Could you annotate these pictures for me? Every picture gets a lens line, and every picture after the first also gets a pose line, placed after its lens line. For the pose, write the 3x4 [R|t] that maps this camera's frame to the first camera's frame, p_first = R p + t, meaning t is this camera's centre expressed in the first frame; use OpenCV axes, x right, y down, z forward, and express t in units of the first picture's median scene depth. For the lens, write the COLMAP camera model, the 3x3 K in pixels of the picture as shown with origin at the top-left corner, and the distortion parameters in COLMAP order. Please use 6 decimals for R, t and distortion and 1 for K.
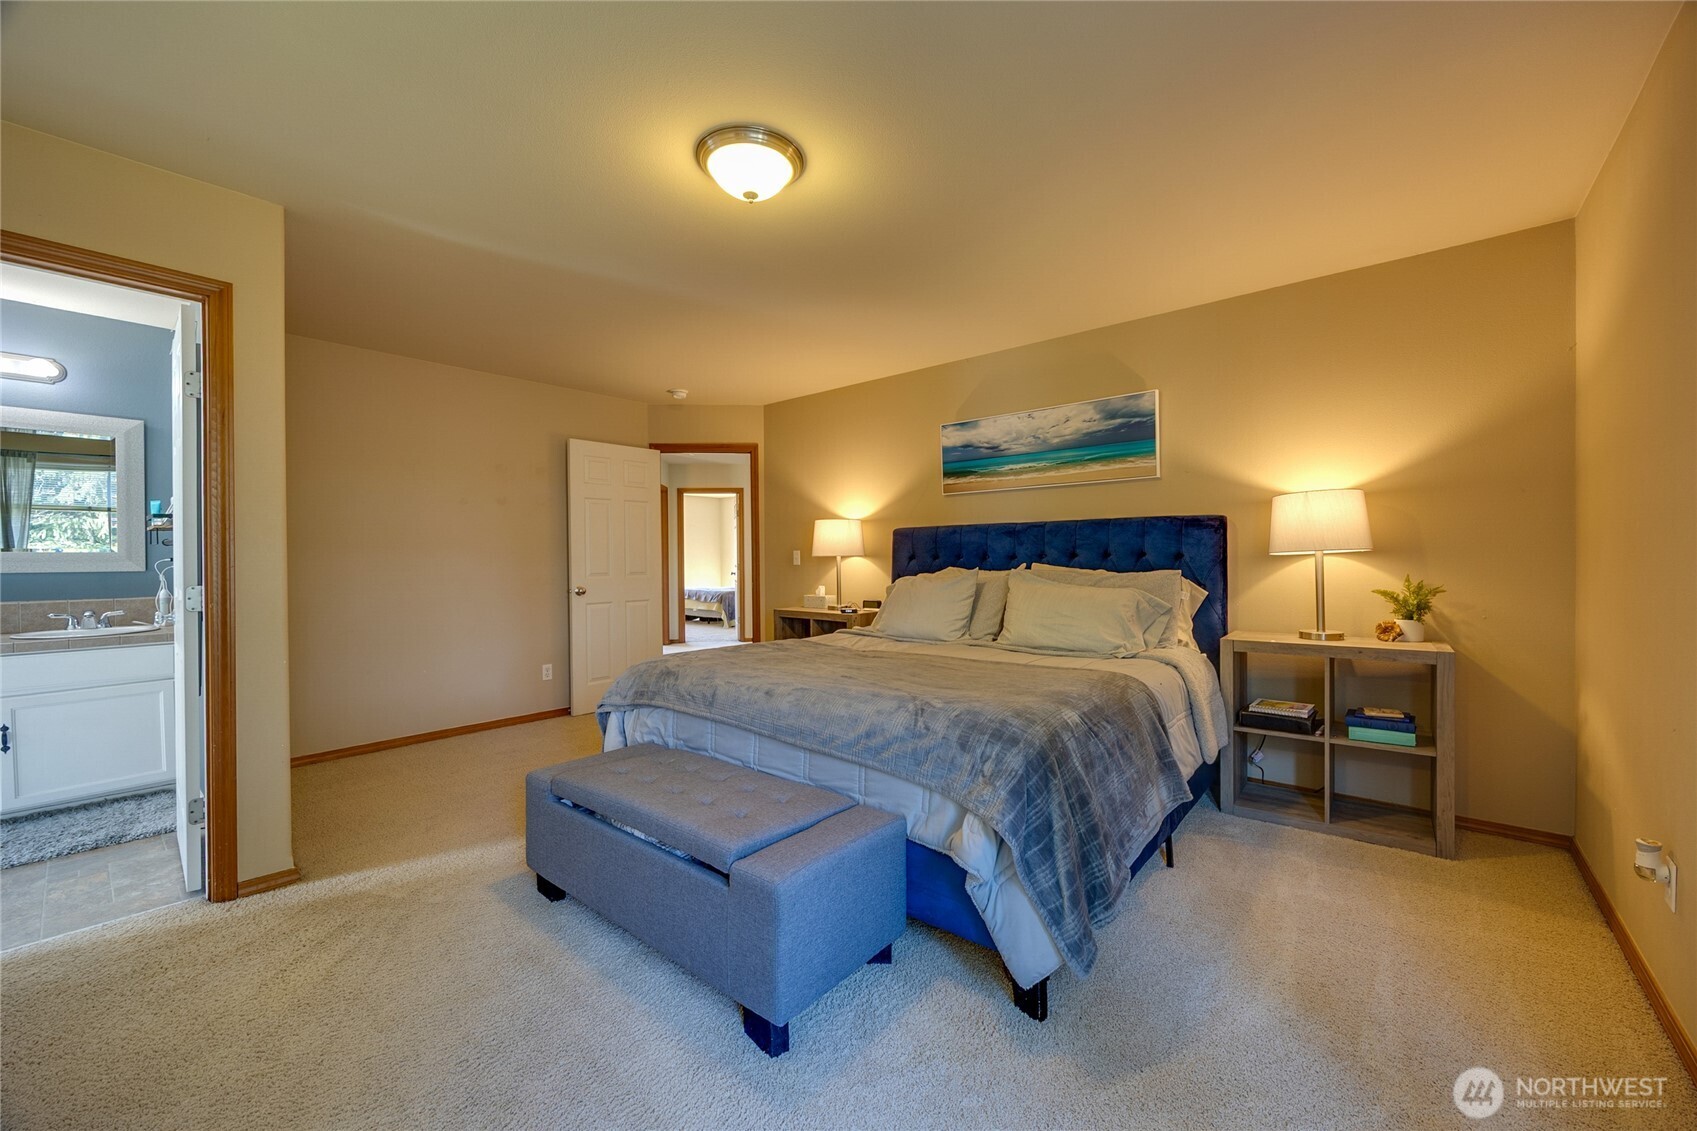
lens RADIAL K [[646.8, 0, 849.6], [0, 646.8, 565.7], [0, 0, 1]] dist [-0.000103, 0.000328]
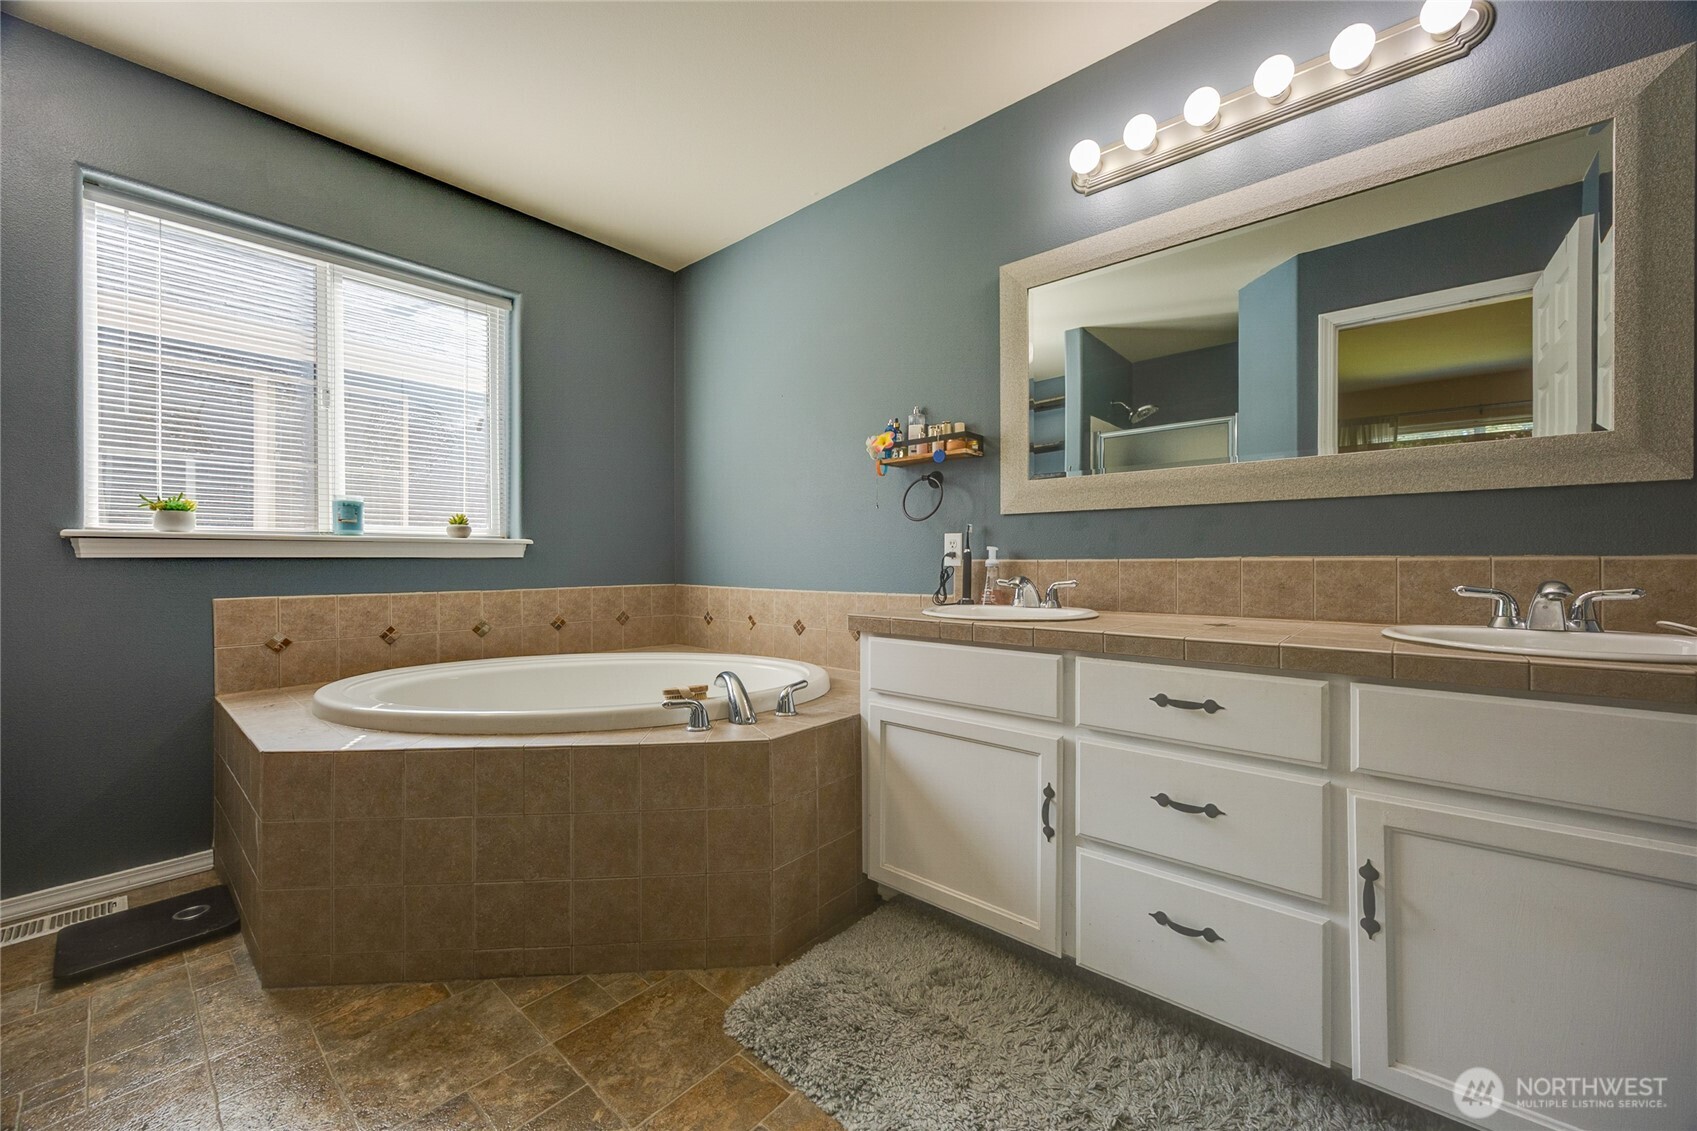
lens RADIAL K [[646.8, 0, 847.8], [0, 646.8, 565.6], [0, 0, 1]] dist [-0.000103, 0.000328]
pose [[-0.023332, 0.012335, -0.999652, -0.802390], [-0.000253, 0.999924, 0.012344, 0.055605], [0.999728, 0.000541, -0.023327, 0.613560]]
